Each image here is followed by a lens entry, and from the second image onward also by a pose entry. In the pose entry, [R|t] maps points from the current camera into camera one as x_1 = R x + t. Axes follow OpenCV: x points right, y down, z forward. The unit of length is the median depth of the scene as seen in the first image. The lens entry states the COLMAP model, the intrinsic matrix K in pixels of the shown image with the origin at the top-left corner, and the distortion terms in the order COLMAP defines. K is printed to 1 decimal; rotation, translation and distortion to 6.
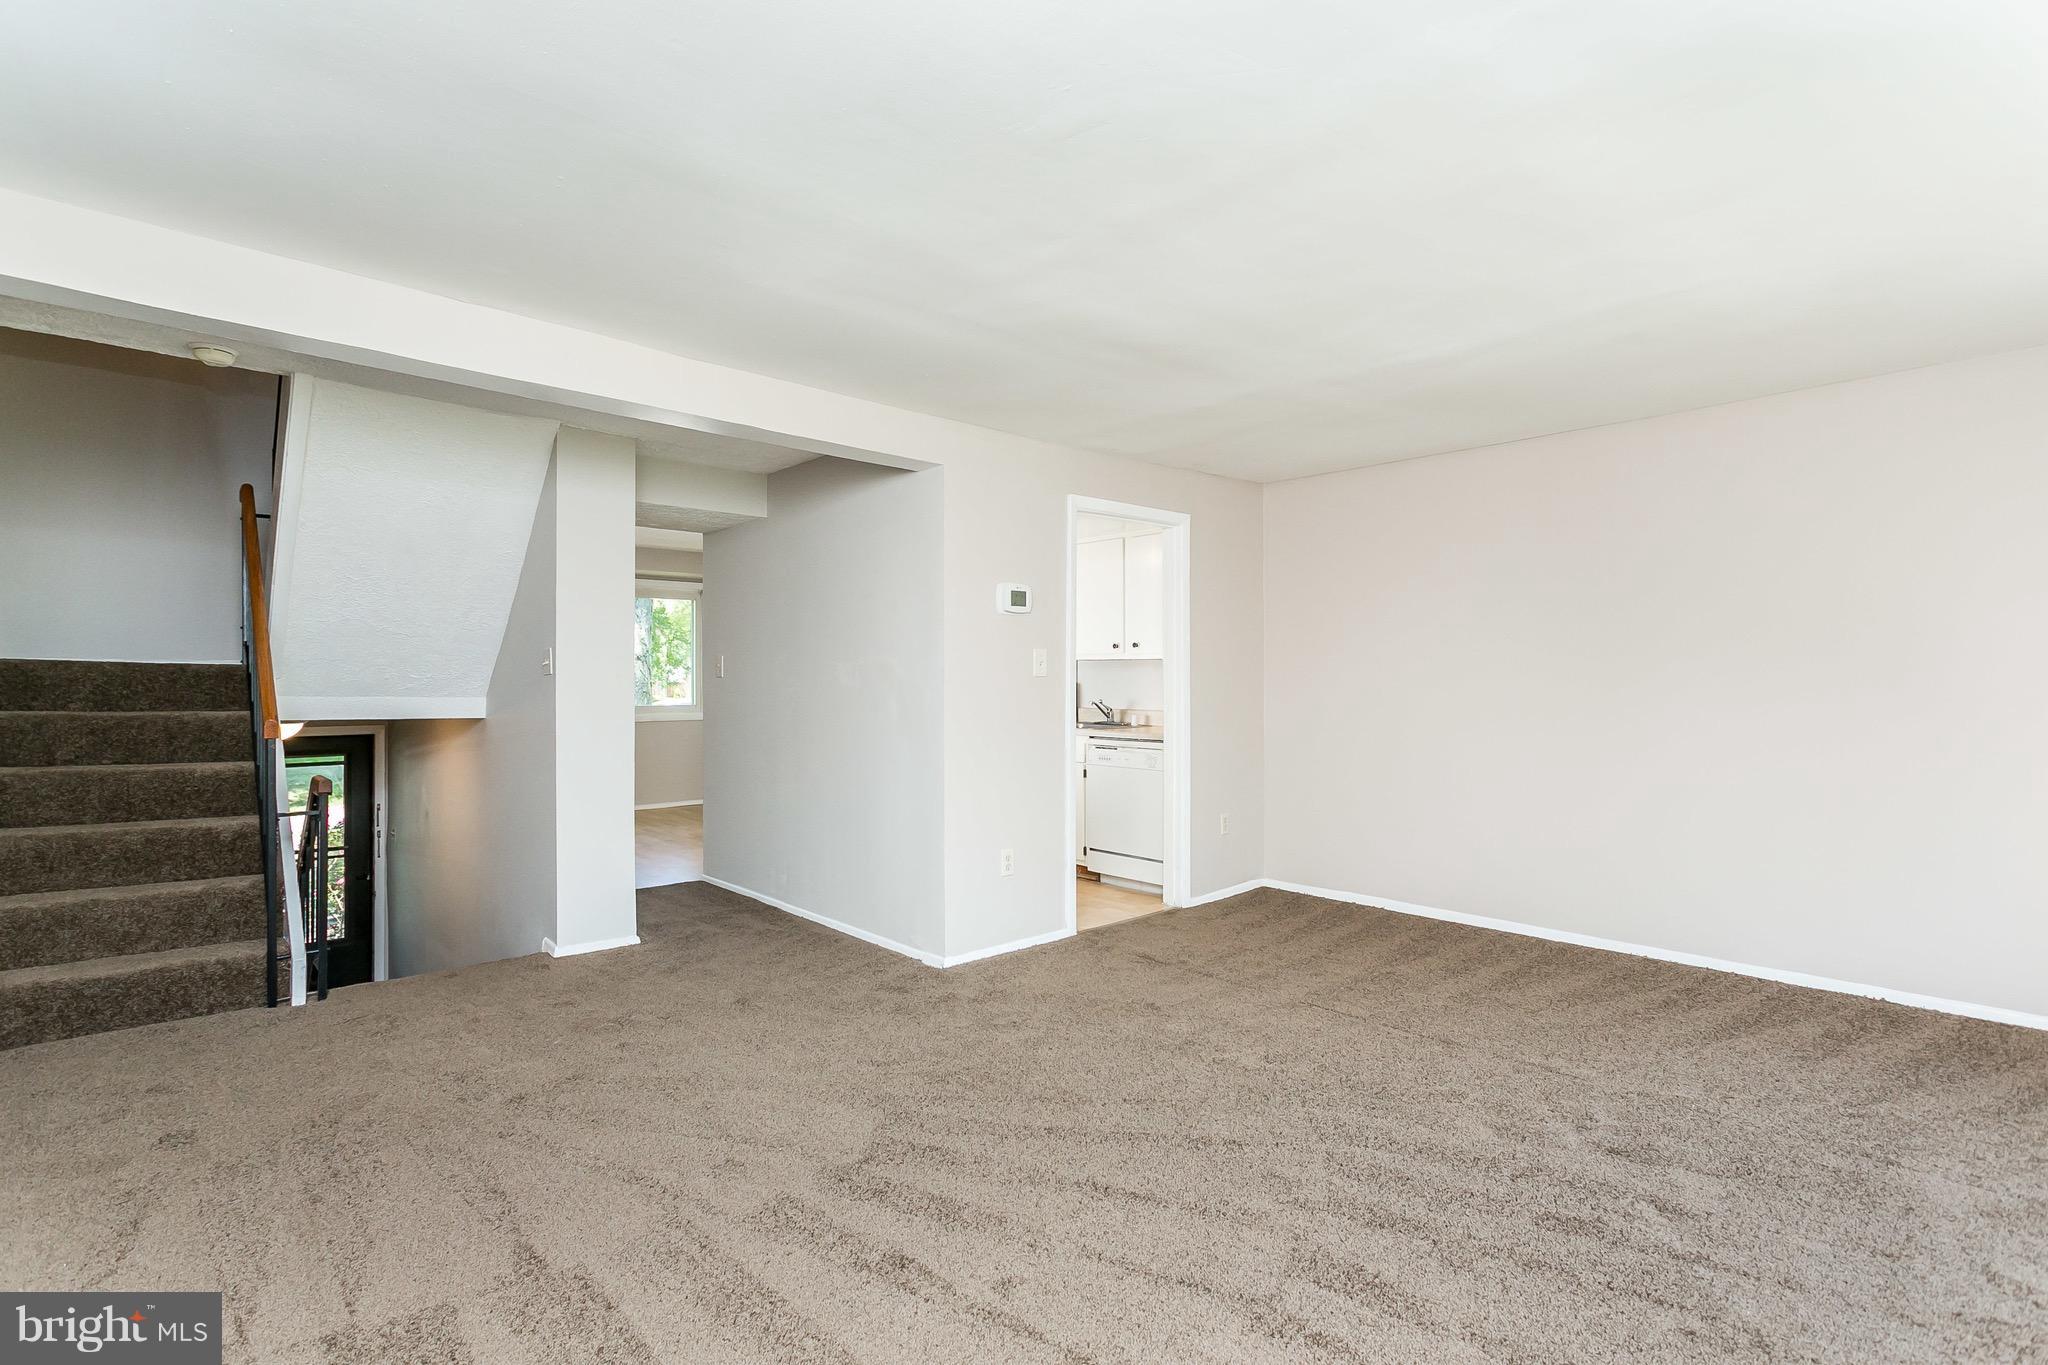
lens RADIAL K [[981.0, 0, 1004.5], [0, 981.0, 686.1], [0, 0, 1]] dist [0.004108, 0.001061]
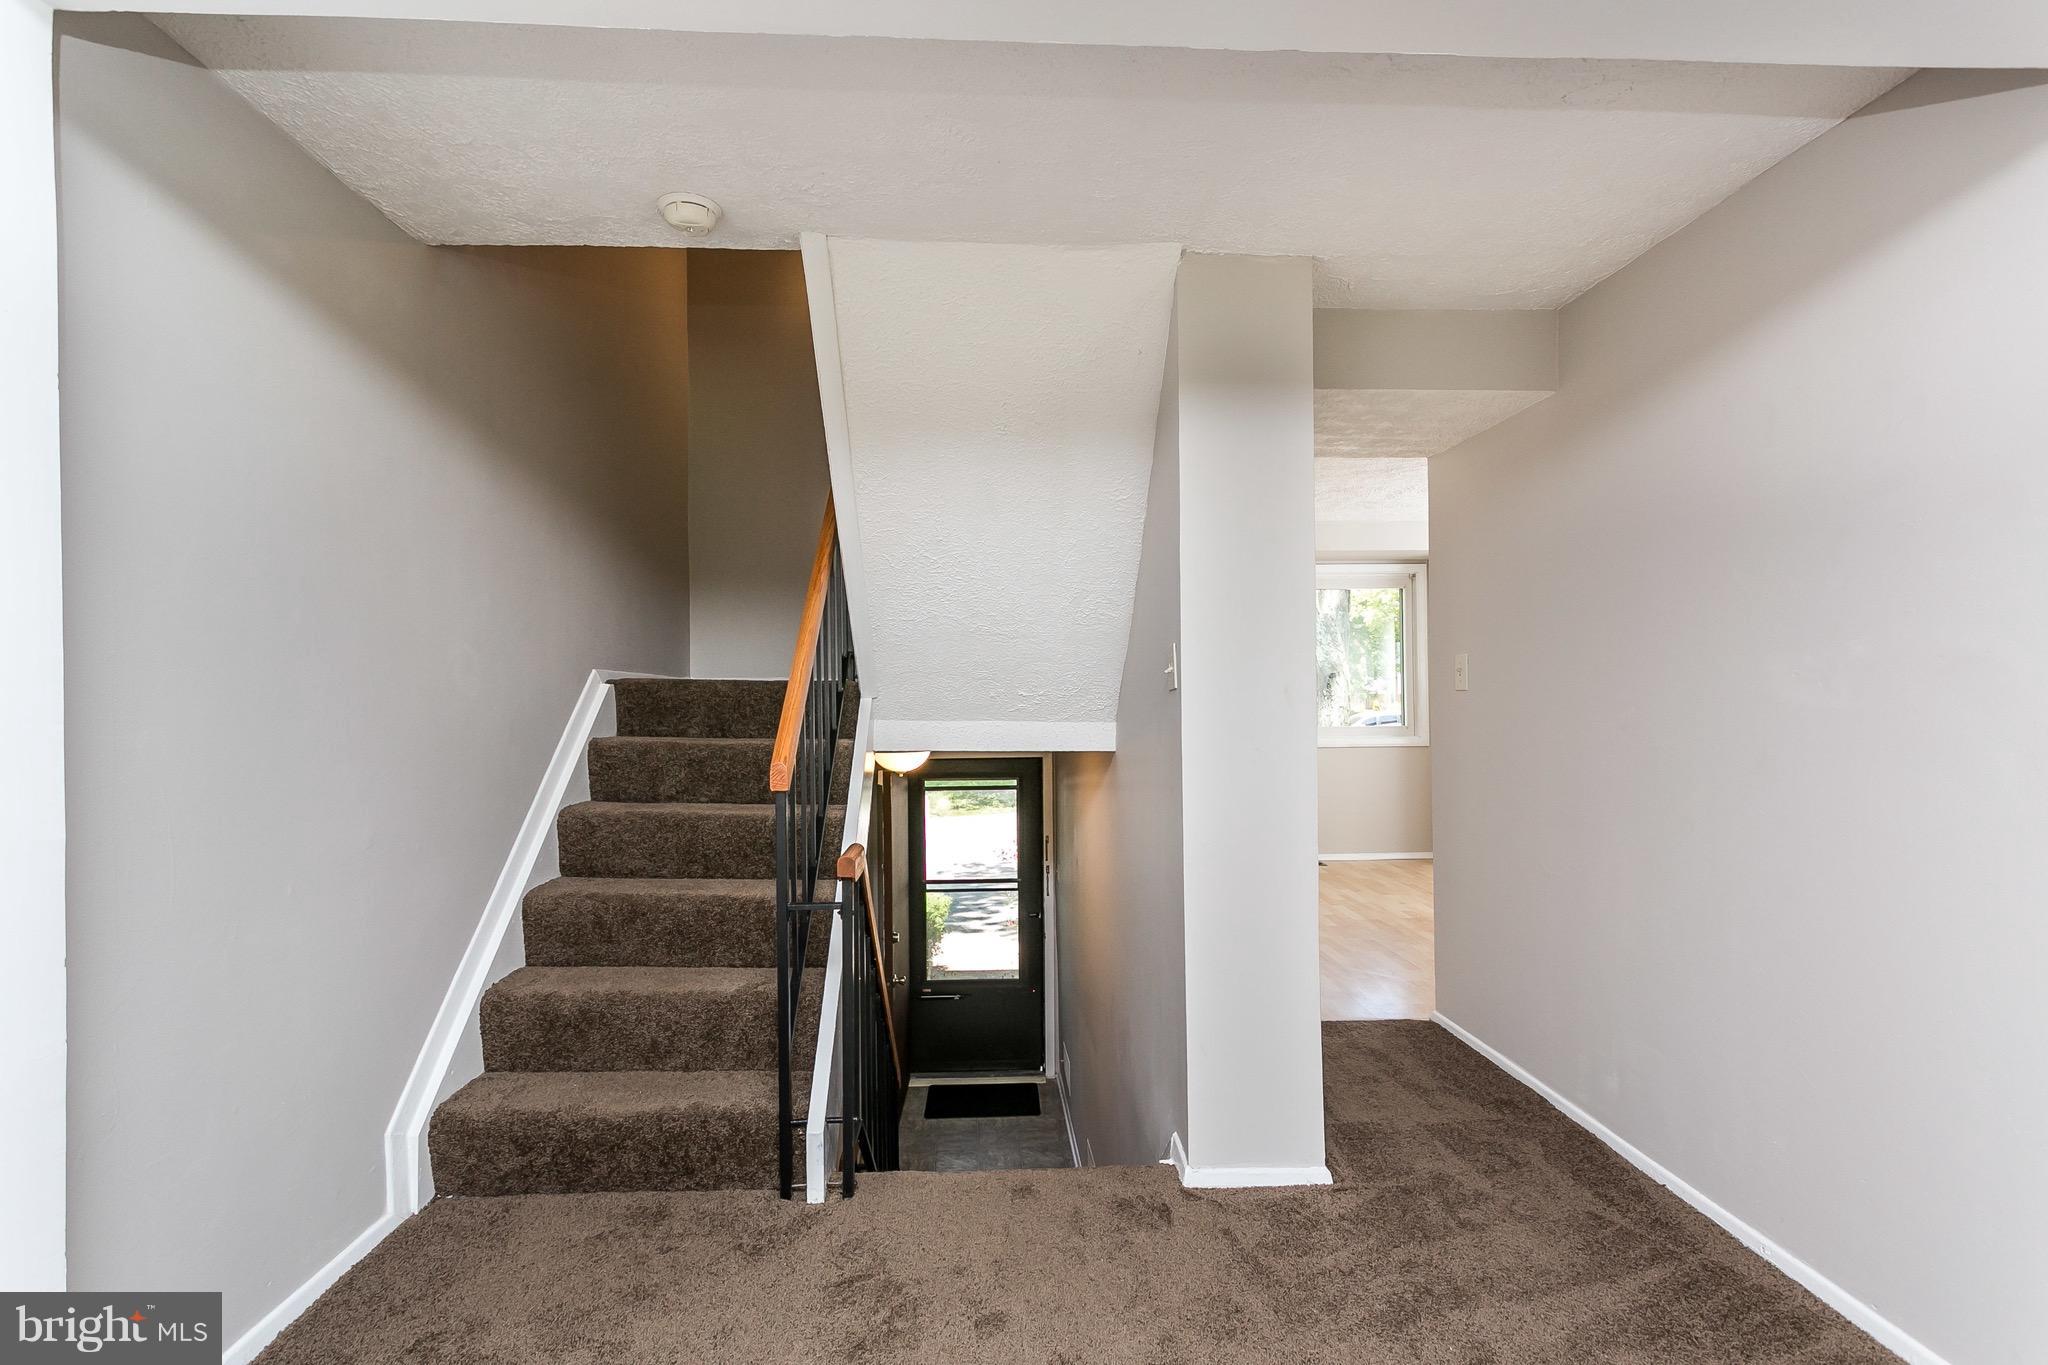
lens RADIAL K [[981.0, 0, 1021.5], [0, 981.0, 691.6], [0, 0, 1]] dist [0.004108, 0.001061]
pose [[0.784915, -0.008961, -0.619539, -0.179596], [0.005029, 0.999955, -0.008091, -0.006718], [0.619583, 0.003235, 0.784924, 0.504316]]
